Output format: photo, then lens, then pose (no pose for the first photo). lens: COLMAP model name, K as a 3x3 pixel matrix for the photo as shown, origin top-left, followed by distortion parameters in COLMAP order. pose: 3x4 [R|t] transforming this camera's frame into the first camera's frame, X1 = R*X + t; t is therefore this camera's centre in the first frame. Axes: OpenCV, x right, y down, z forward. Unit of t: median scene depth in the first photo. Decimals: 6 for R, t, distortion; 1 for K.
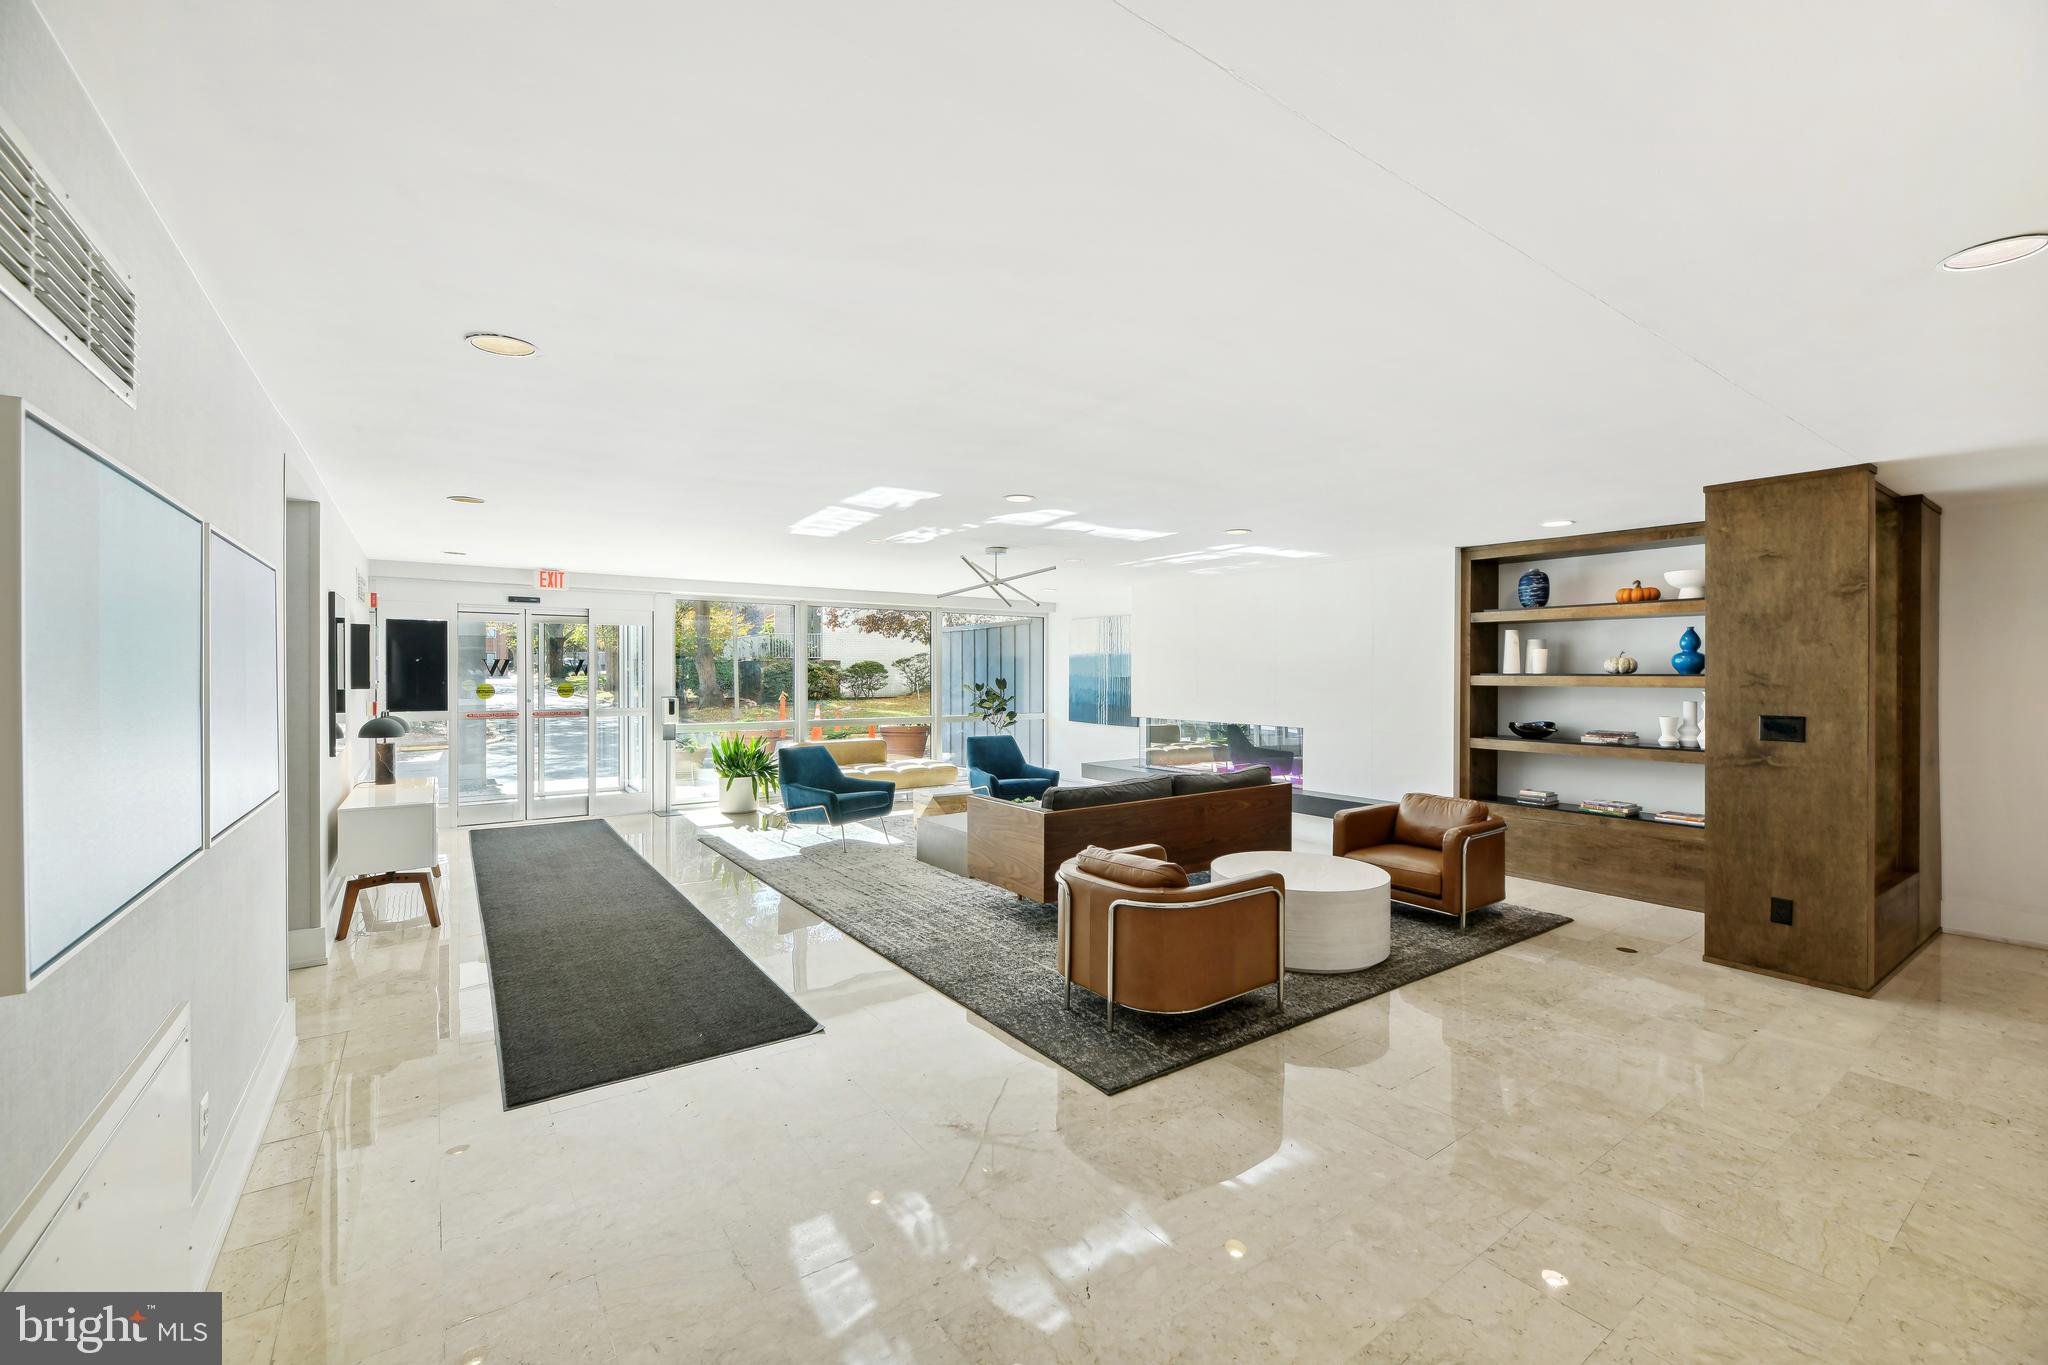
lens RADIAL K [[832.7, 0, 1039.7], [0, 832.7, 677.3], [0, 0, 1]] dist [0.017188, 0.000075]
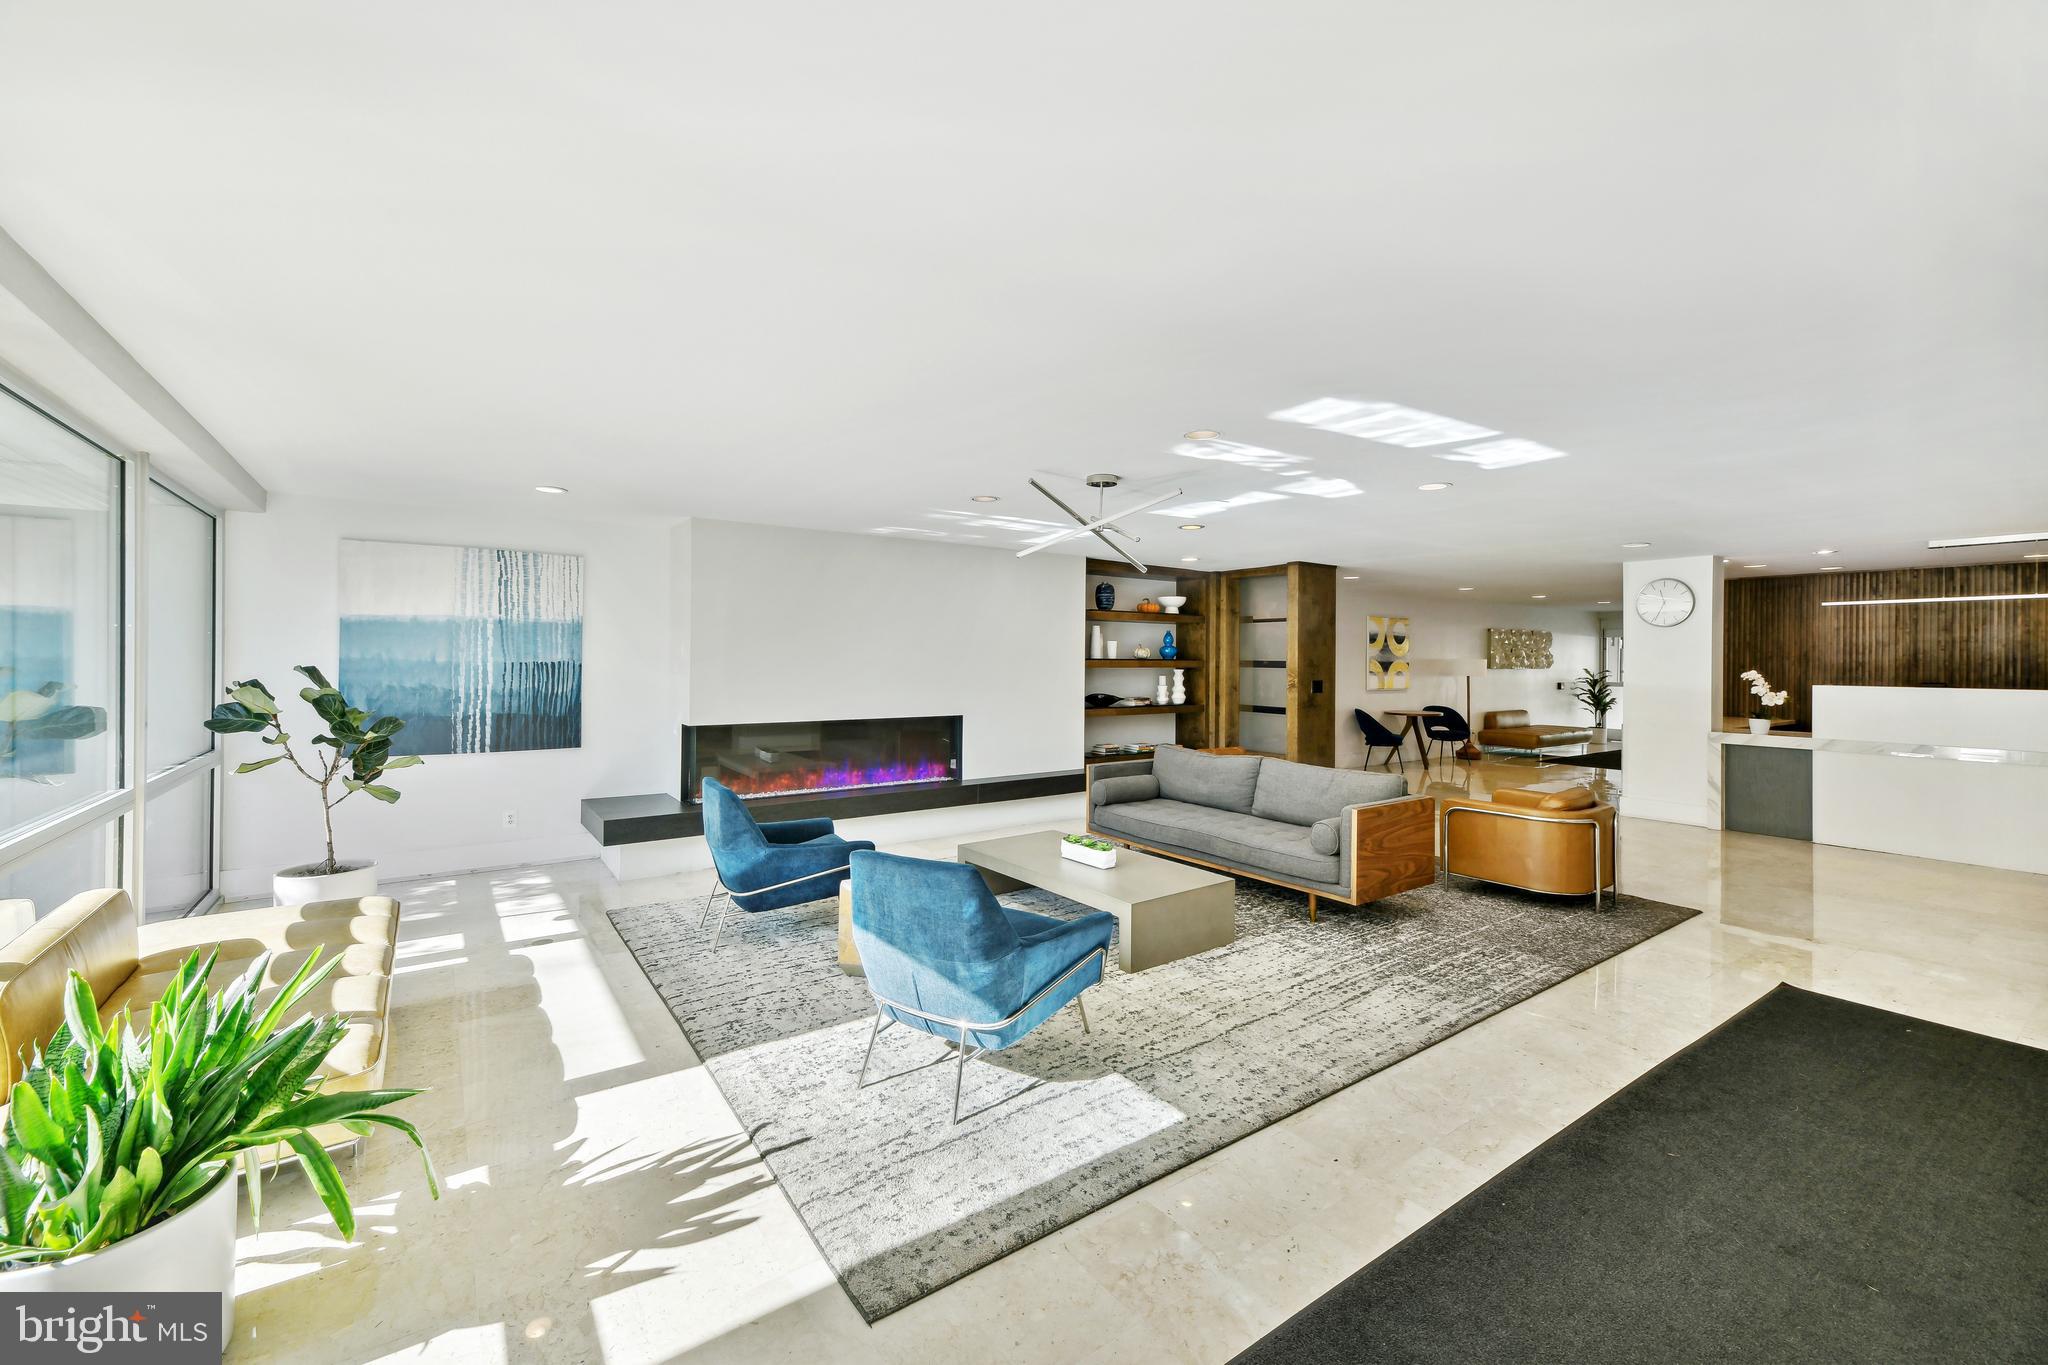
lens RADIAL K [[832.7, 0, 1039.7], [0, 832.7, 677.3], [0, 0, 1]] dist [0.017188, 0.000075]
pose [[0.005374, -0.022608, 0.999730, -0.898905], [-0.001831, 0.999743, 0.022618, -0.005507], [-0.999984, -0.001952, 0.005332, 1.298575]]
